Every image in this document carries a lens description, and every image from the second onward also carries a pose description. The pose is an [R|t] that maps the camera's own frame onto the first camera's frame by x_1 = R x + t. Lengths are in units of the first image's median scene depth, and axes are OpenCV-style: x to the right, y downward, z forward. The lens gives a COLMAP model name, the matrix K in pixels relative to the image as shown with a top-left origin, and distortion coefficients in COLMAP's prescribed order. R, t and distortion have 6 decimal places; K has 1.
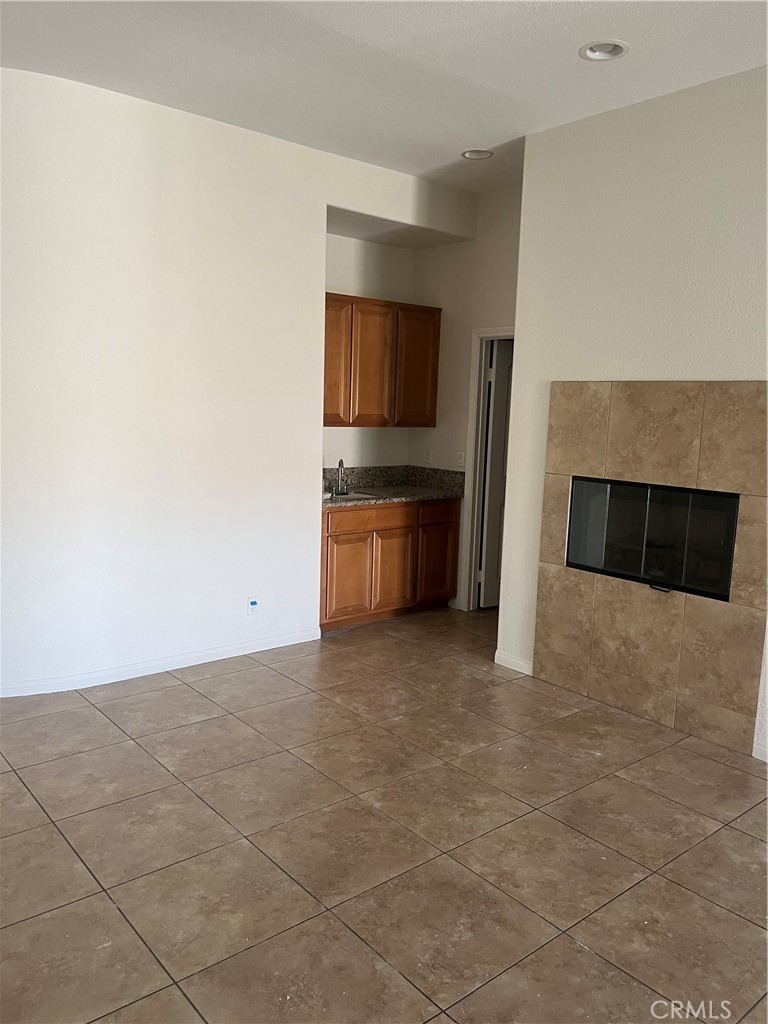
lens RADIAL K [[776.5, 0, 383.4], [0, 776.5, 512.5], [0, 0, 1]] dist [-0.003240, -0.006849]
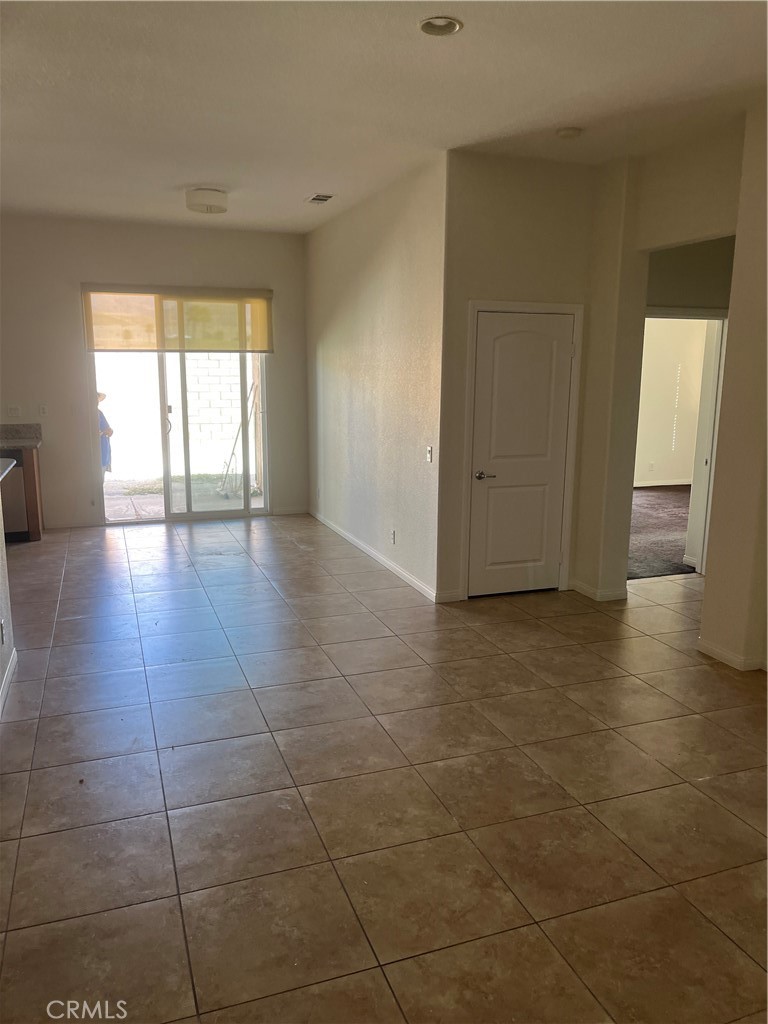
lens RADIAL K [[776.5, 0, 384.1], [0, 776.5, 512.9], [0, 0, 1]] dist [-0.003240, -0.006849]
pose [[-0.937899, -0.102318, 0.331476, -0.002691], [0.014922, 0.942731, 0.333219, -0.310657], [-0.346587, 0.317472, -0.882660, 1.812902]]
